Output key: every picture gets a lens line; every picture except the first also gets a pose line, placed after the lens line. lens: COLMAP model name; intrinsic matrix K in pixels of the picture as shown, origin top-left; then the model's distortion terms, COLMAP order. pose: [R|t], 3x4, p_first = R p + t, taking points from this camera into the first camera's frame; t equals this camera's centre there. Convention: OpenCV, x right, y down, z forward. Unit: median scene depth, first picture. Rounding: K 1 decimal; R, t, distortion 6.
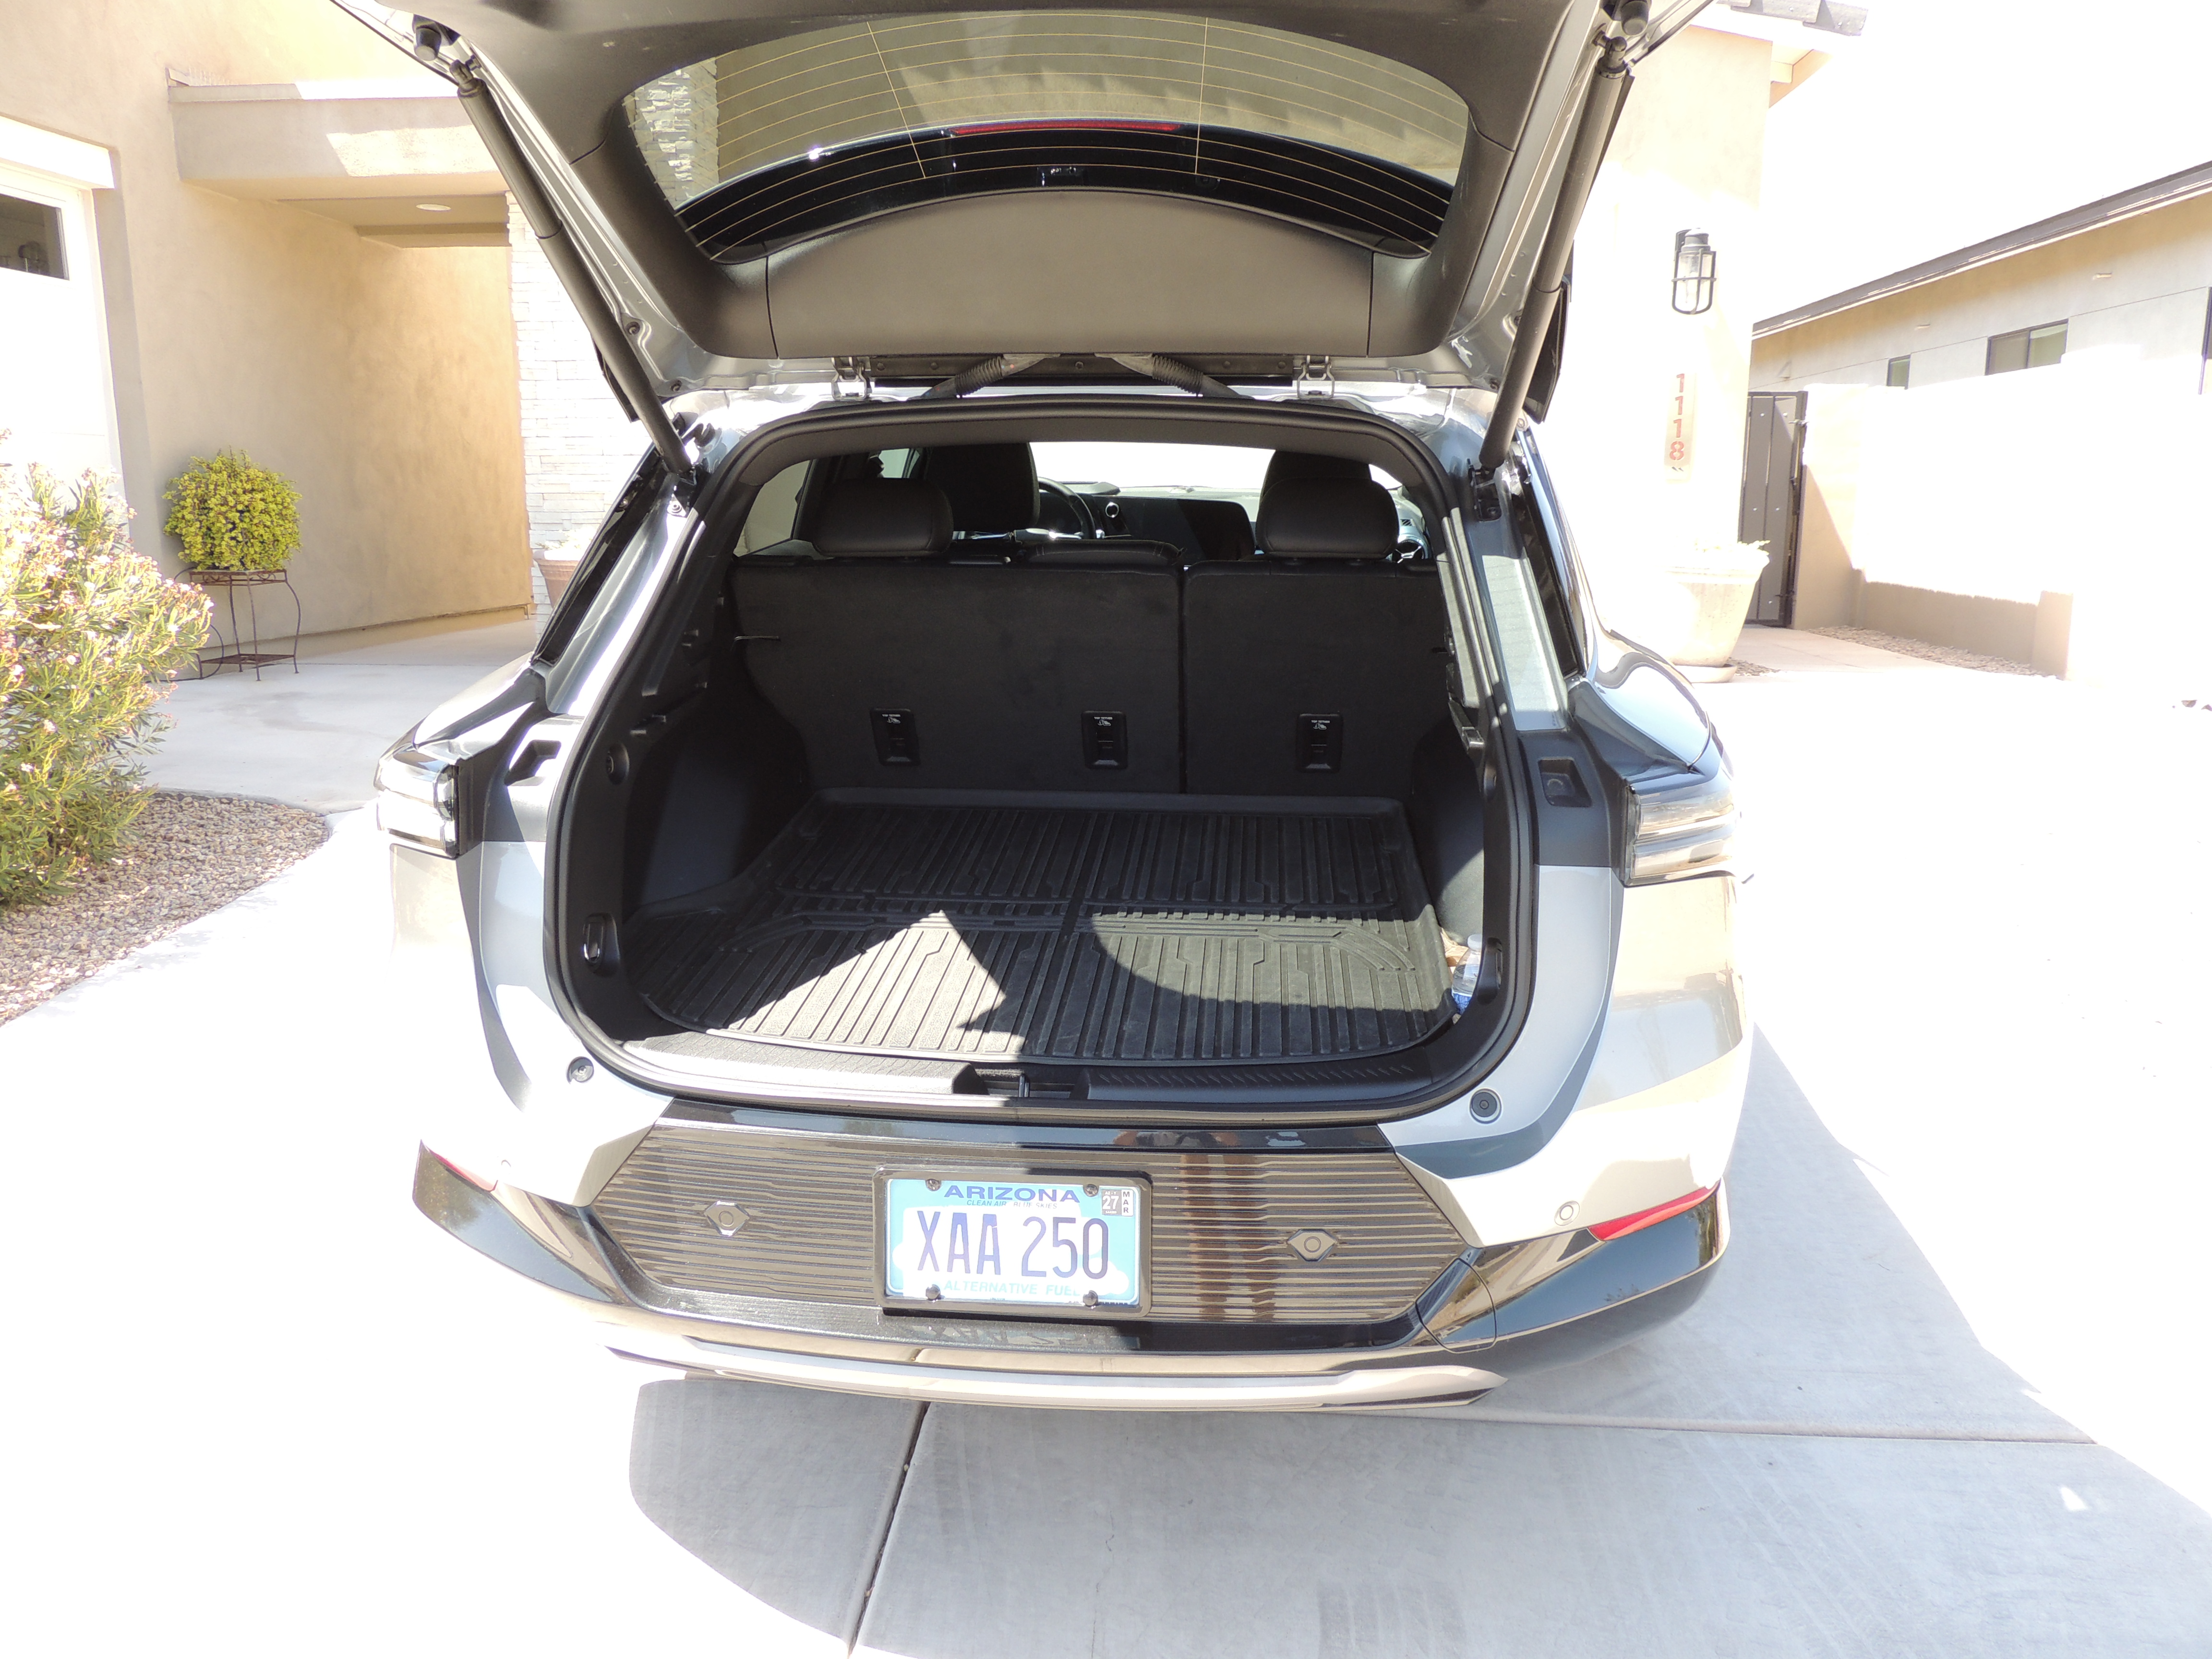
lens RADIAL K [[1576.3, 0, 1111.7], [0, 1576.3, 813.9], [0, 0, 1]] dist [-0.004710, -0.001740]
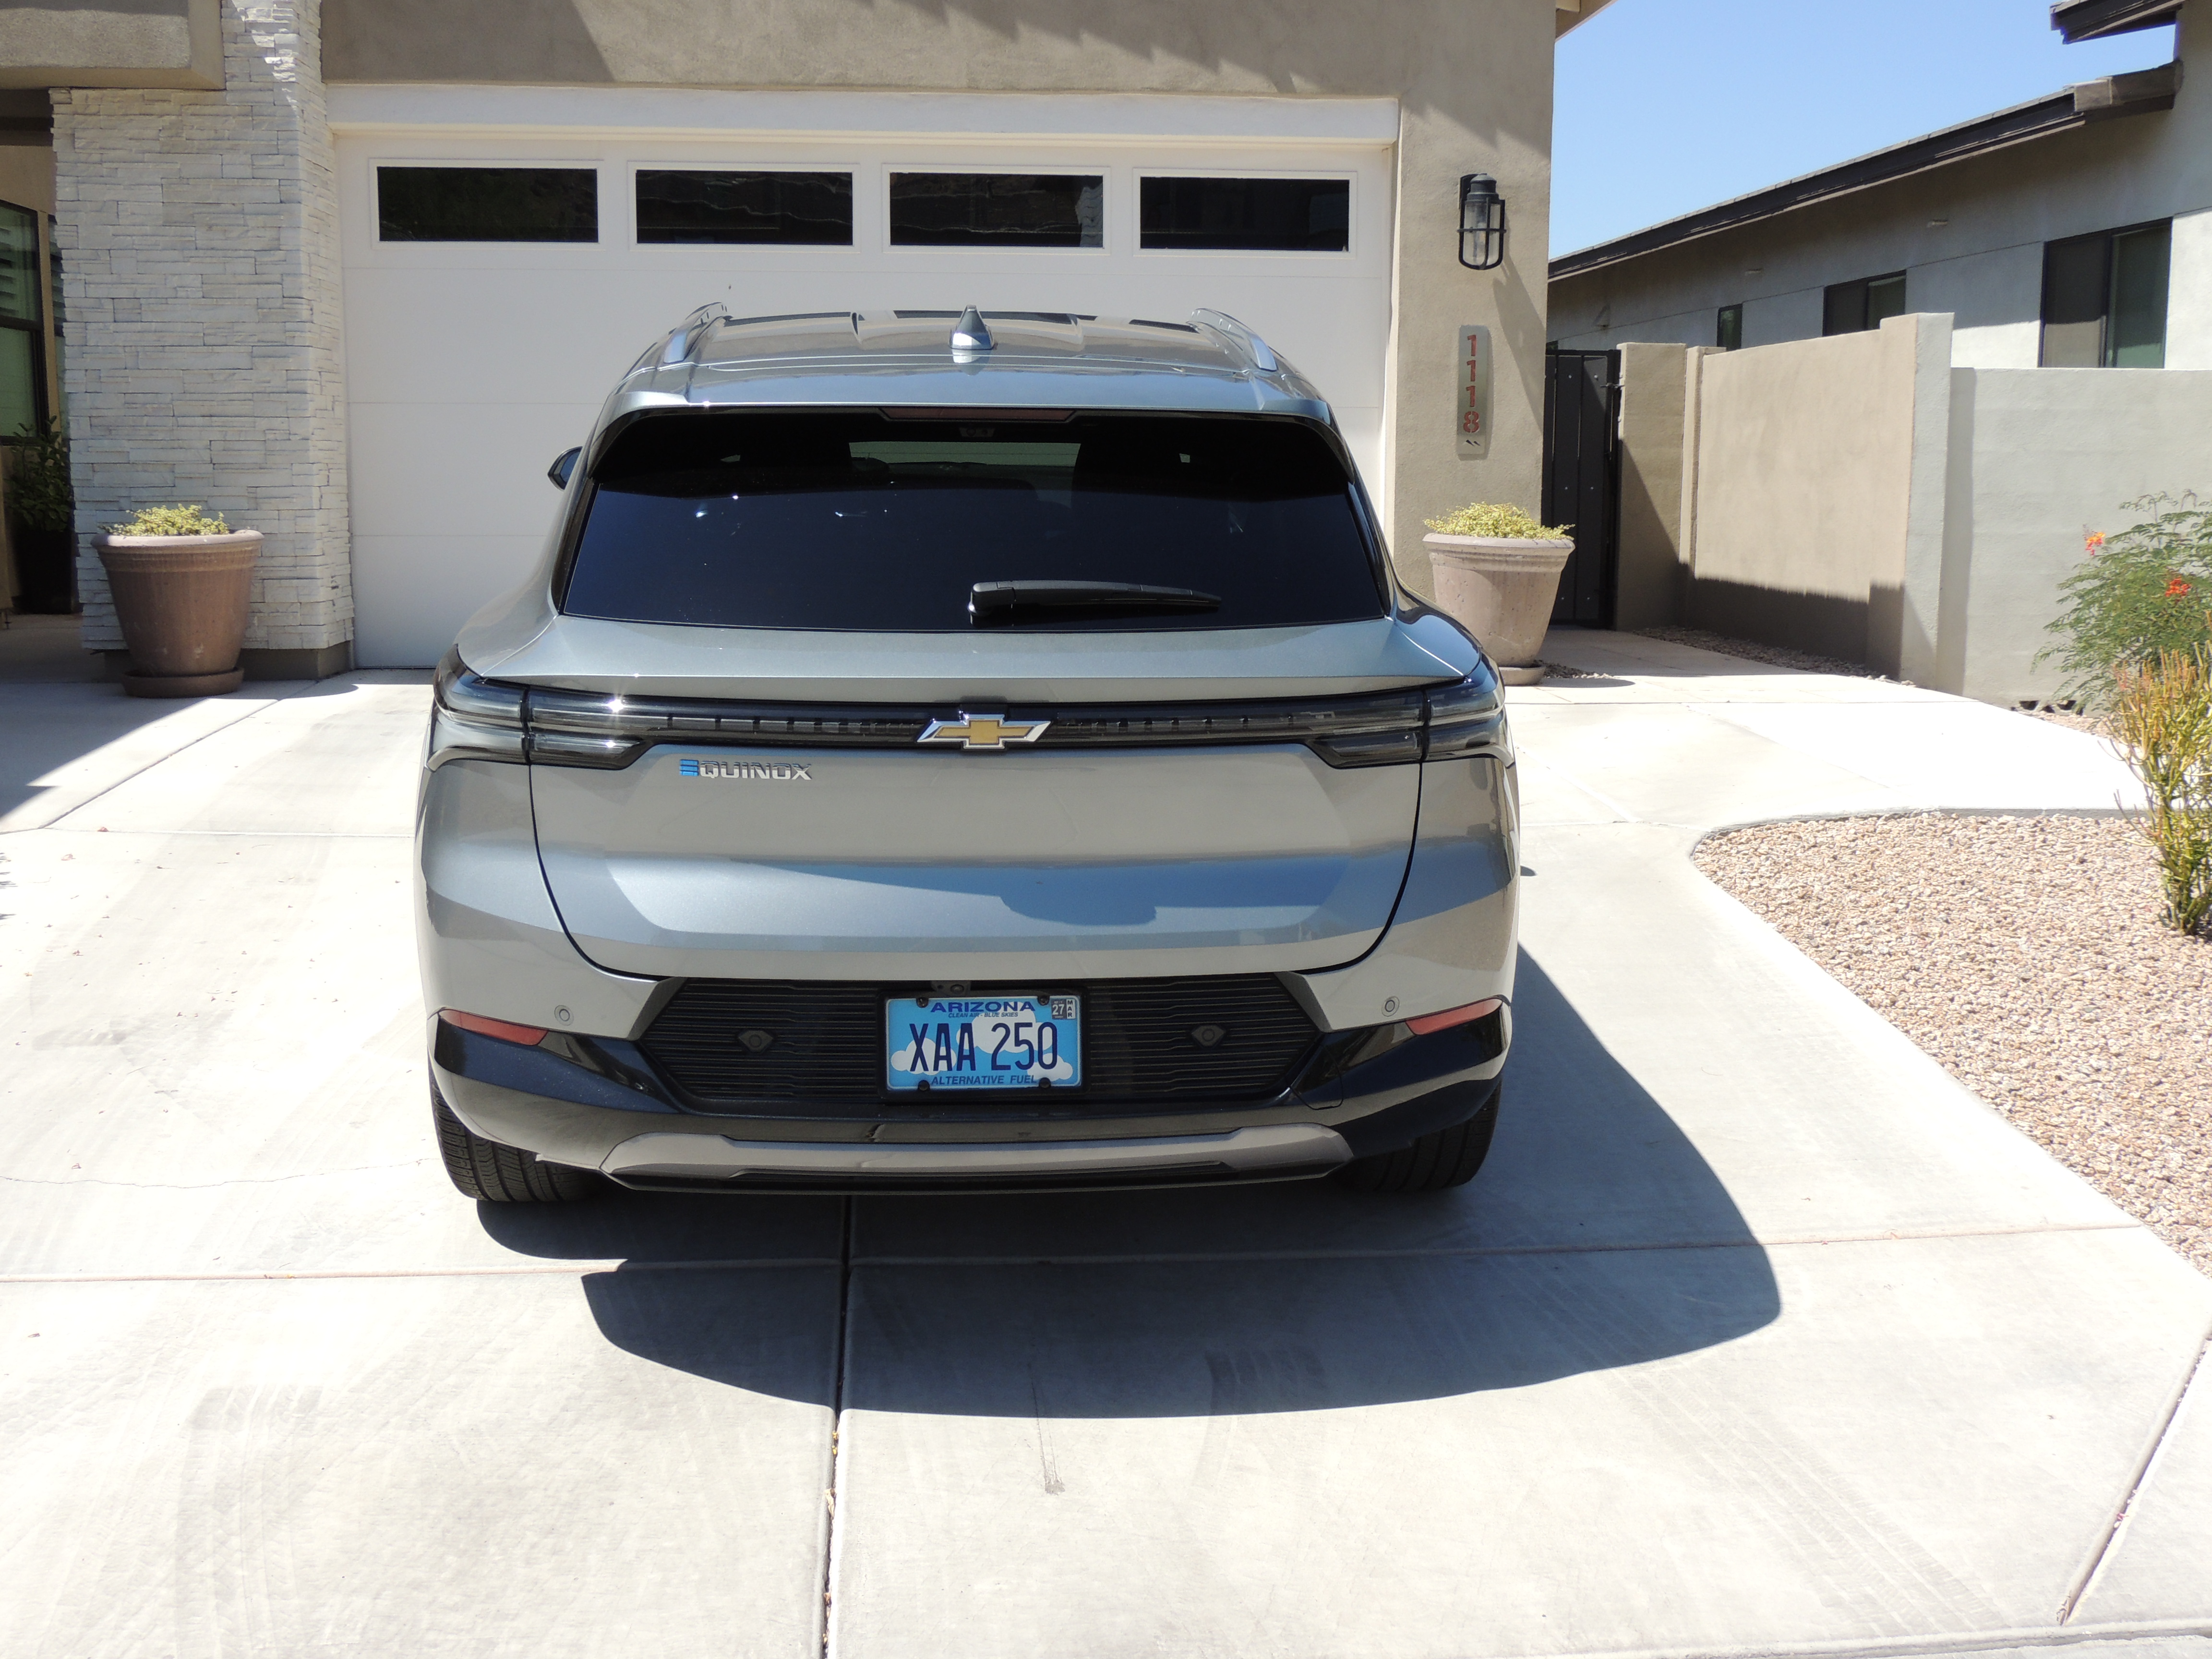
lens RADIAL K [[2345.5, 0, 1106.0], [0, 2345.5, 829.5], [0, 0, 1]] dist [-0.017078, -0.002792]
pose [[0.984074, -0.021653, 0.176437, -0.231236], [0.029532, 0.998675, -0.042149, 0.136230], [-0.175291, 0.046689, 0.983409, -0.719418]]
